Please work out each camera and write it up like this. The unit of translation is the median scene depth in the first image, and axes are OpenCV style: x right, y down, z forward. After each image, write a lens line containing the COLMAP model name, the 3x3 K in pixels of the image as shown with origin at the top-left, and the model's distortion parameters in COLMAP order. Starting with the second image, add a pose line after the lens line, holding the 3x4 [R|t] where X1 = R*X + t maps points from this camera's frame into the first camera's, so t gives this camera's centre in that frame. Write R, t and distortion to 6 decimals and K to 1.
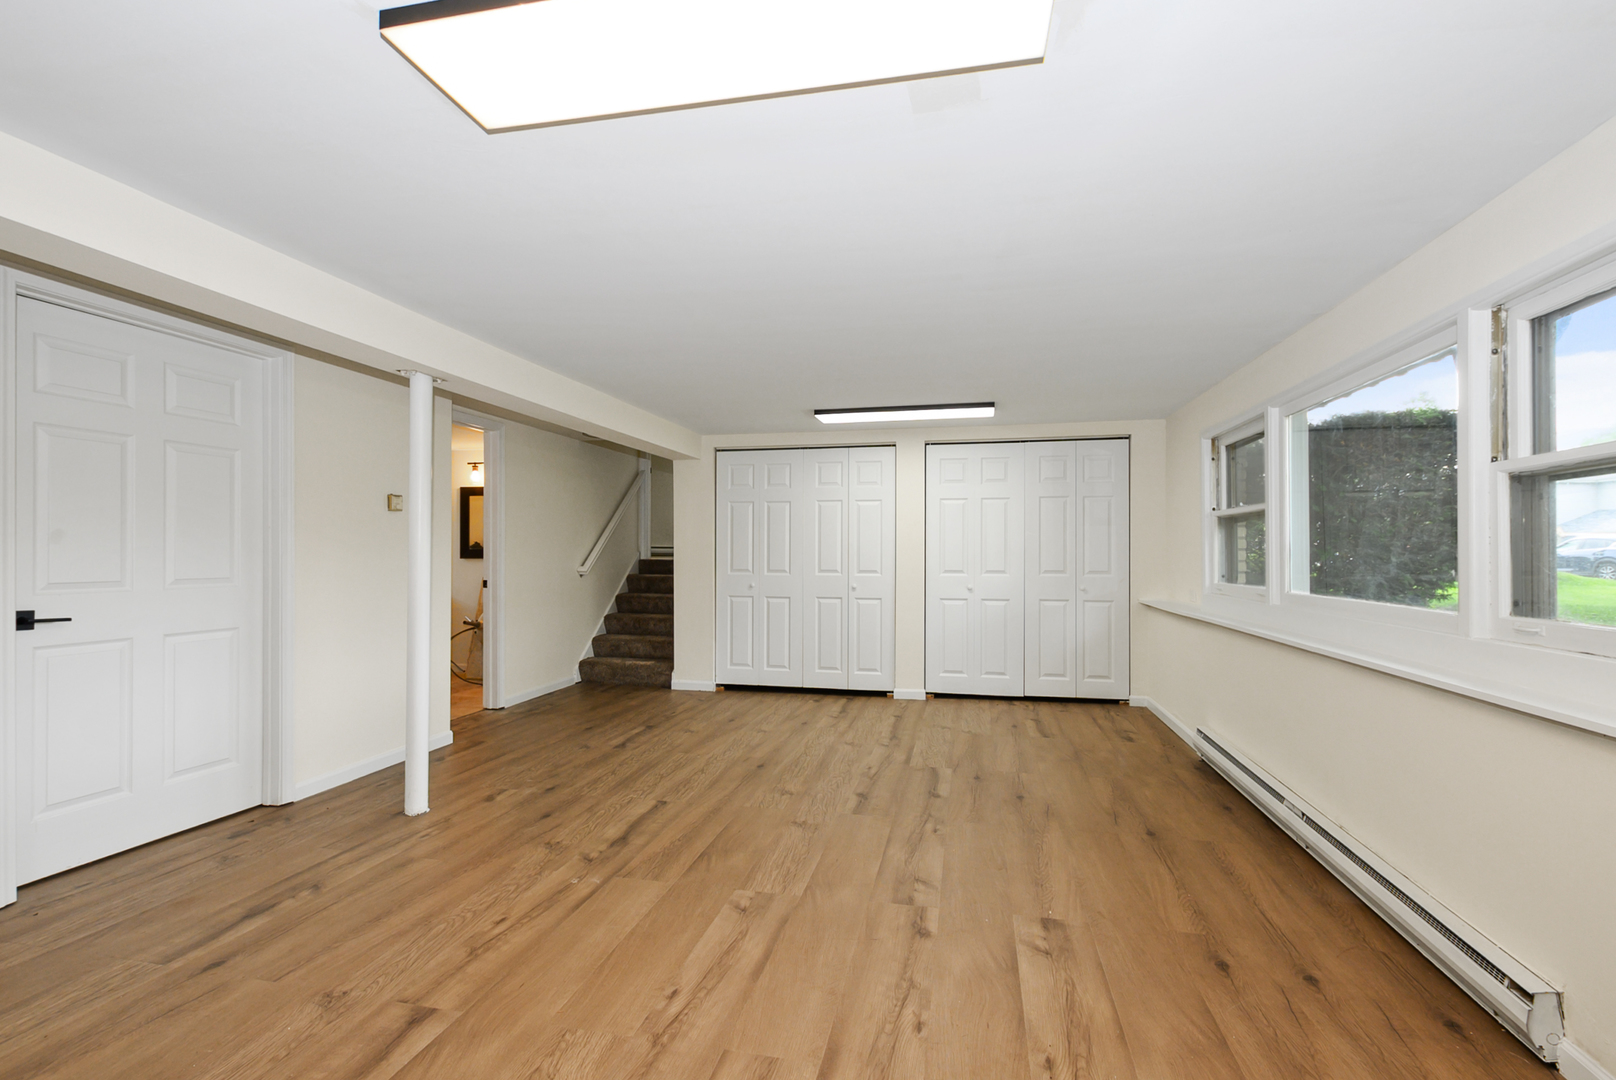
lens RADIAL K [[716.0, 0, 812.9], [0, 716.0, 553.1], [0, 0, 1]] dist [0.003567, -0.000299]
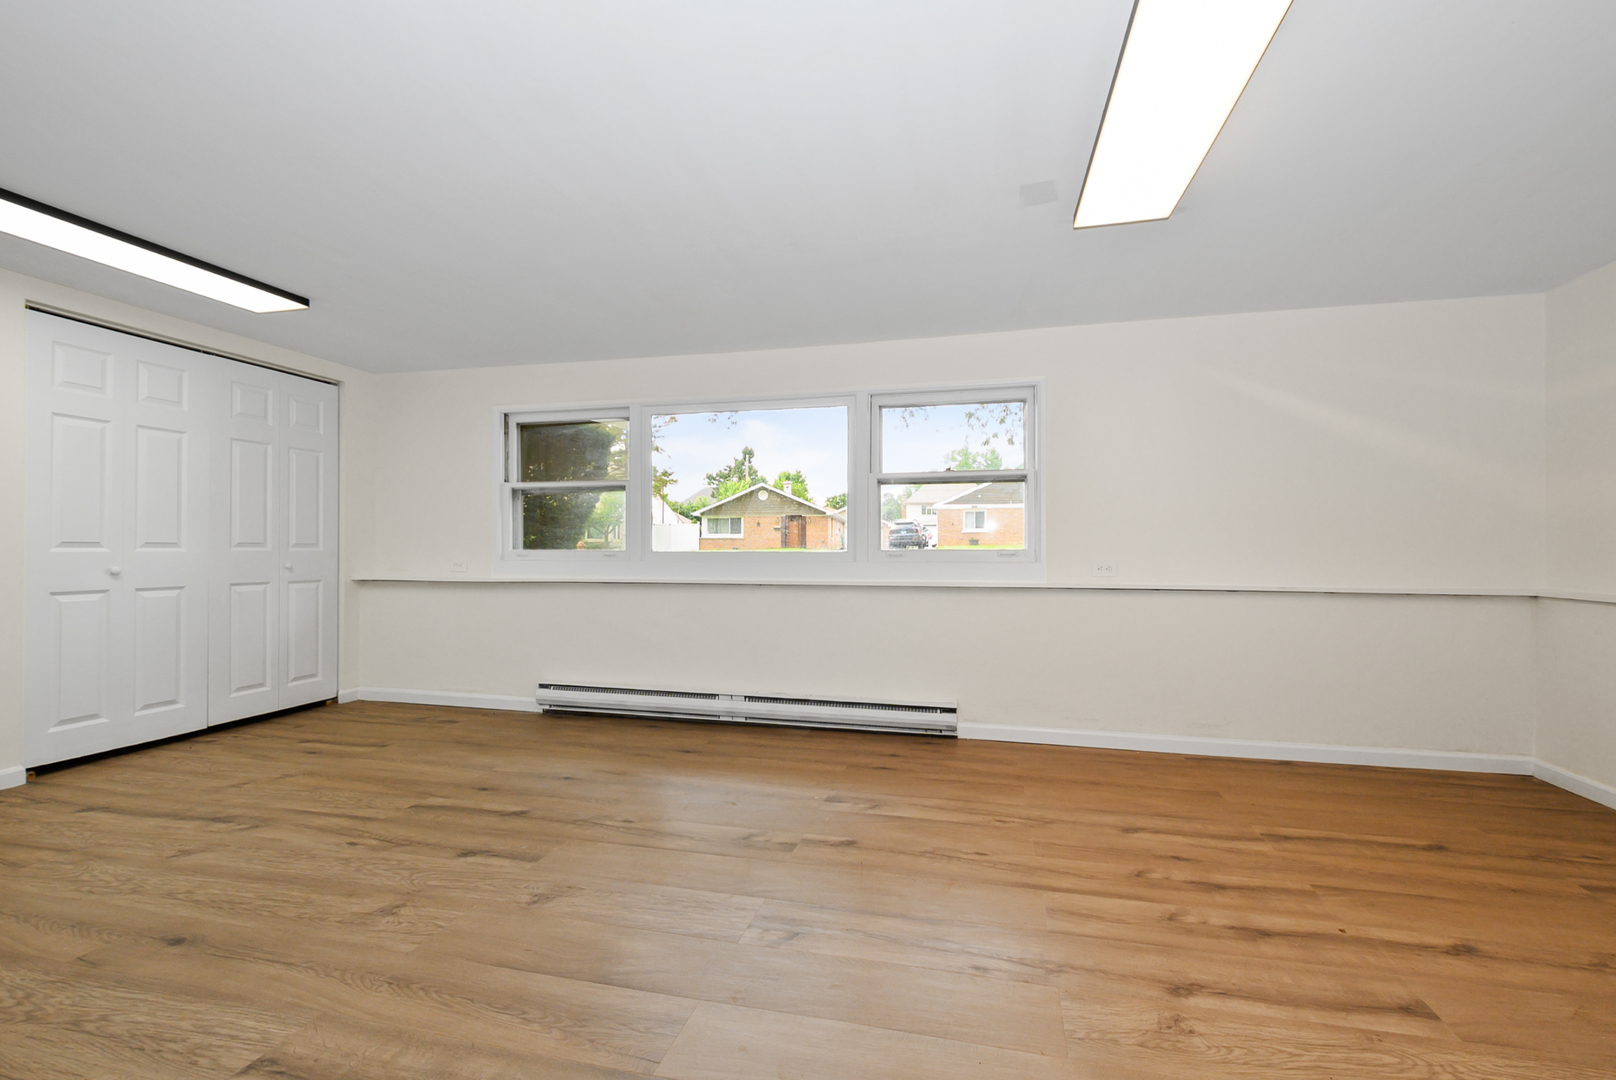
lens RADIAL K [[716.0, 0, 812.9], [0, 716.0, 553.1], [0, 0, 1]] dist [0.003567, -0.000299]
pose [[0.014979, -0.004615, 0.999877, -0.589747], [-0.000982, 0.999989, 0.004630, 0.047247], [-0.999887, -0.001051, 0.014974, 0.643006]]
